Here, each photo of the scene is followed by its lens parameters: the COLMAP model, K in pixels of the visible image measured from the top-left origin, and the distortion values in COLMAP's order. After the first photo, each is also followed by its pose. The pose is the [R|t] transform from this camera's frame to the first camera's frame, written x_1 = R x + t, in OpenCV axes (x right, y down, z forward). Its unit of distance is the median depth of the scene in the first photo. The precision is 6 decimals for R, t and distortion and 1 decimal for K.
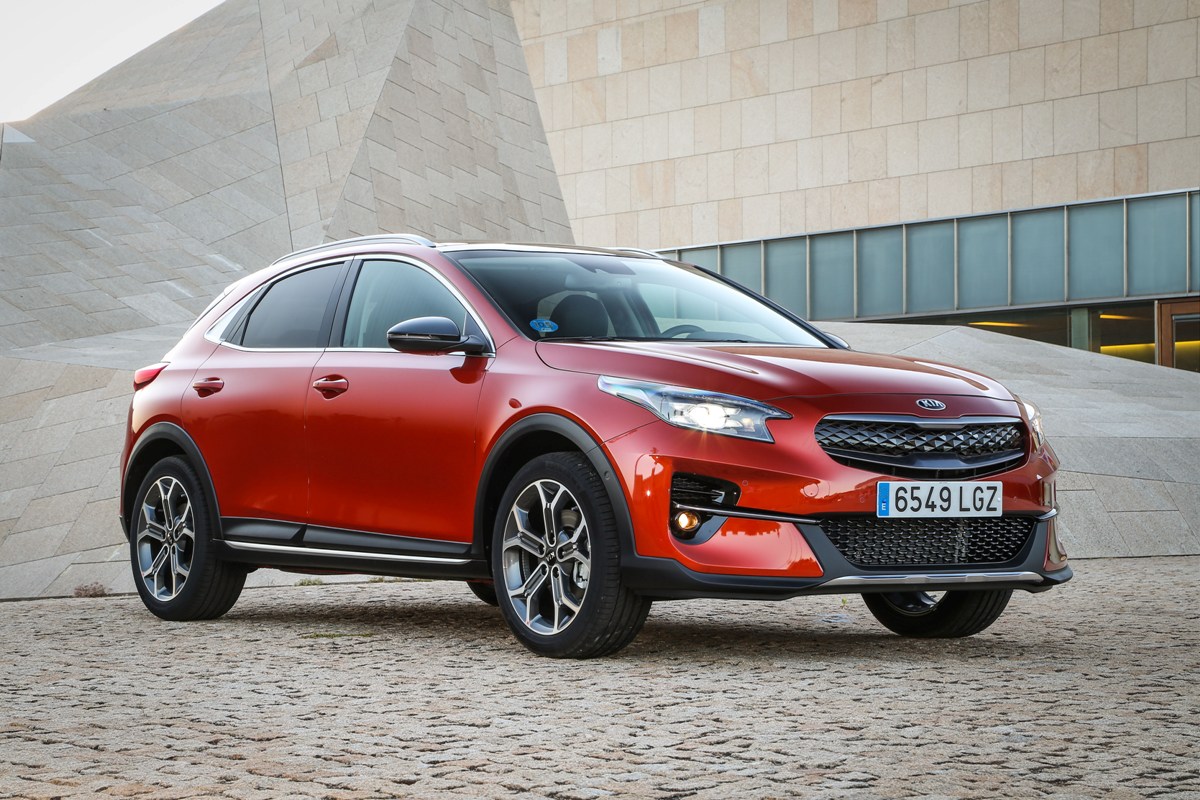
lens RADIAL K [[2654.4, 0, 600.0], [0, 2654.4, 400.0], [0, 0, 1]] dist [0.437383, -0.127210]
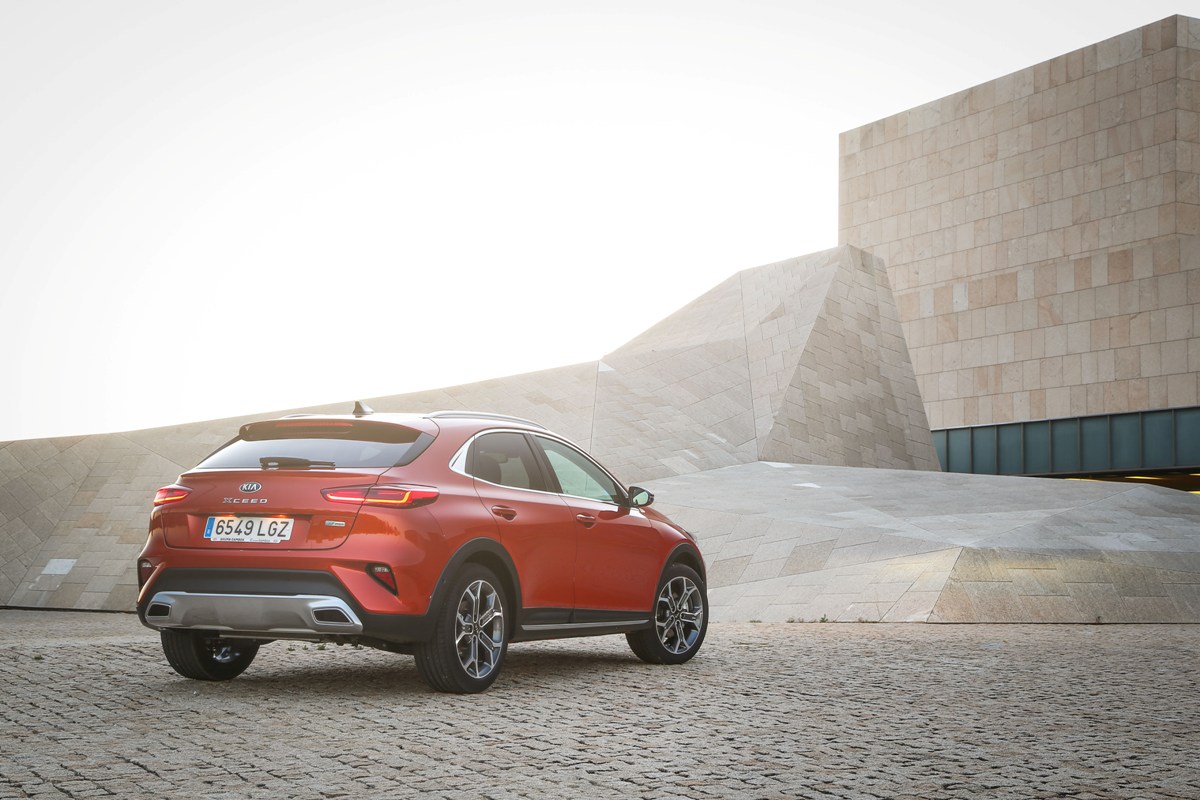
lens RADIAL K [[1783.0, 0, 604.0], [0, 1783.0, 416.5], [0, 0, 1]] dist [0.143869, 0.159640]
pose [[0.978528, 0.003306, -0.206089, 0.025603], [-0.013379, 0.998781, -0.047504, -0.008225], [0.205680, 0.049242, 0.977380, -0.140947]]
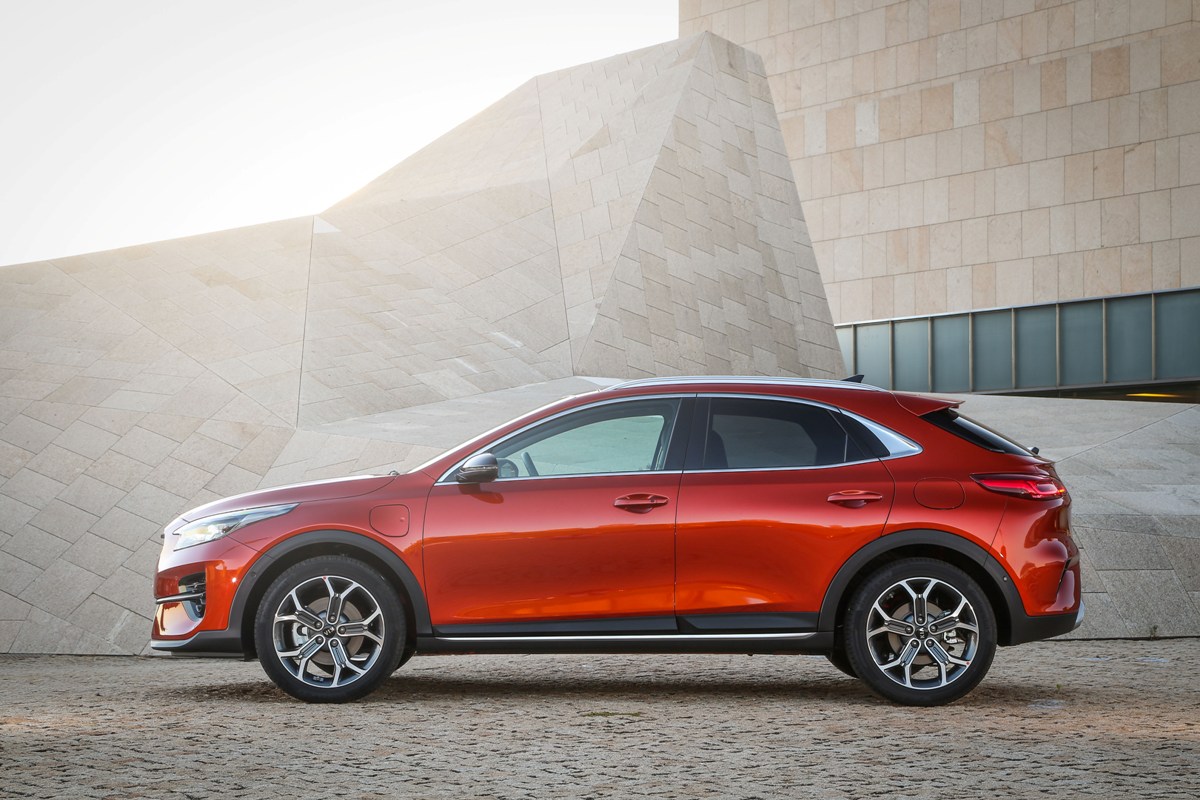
lens RADIAL K [[2589.0, 0, 600.0], [0, 2589.0, 400.0], [0, 0, 1]] dist [0.384548, 0.246229]
pose [[0.994929, -0.000250, -0.100575, 0.003680], [-0.001306, 0.999880, -0.015413, -0.009527], [0.100567, 0.015466, 0.994810, -0.042175]]
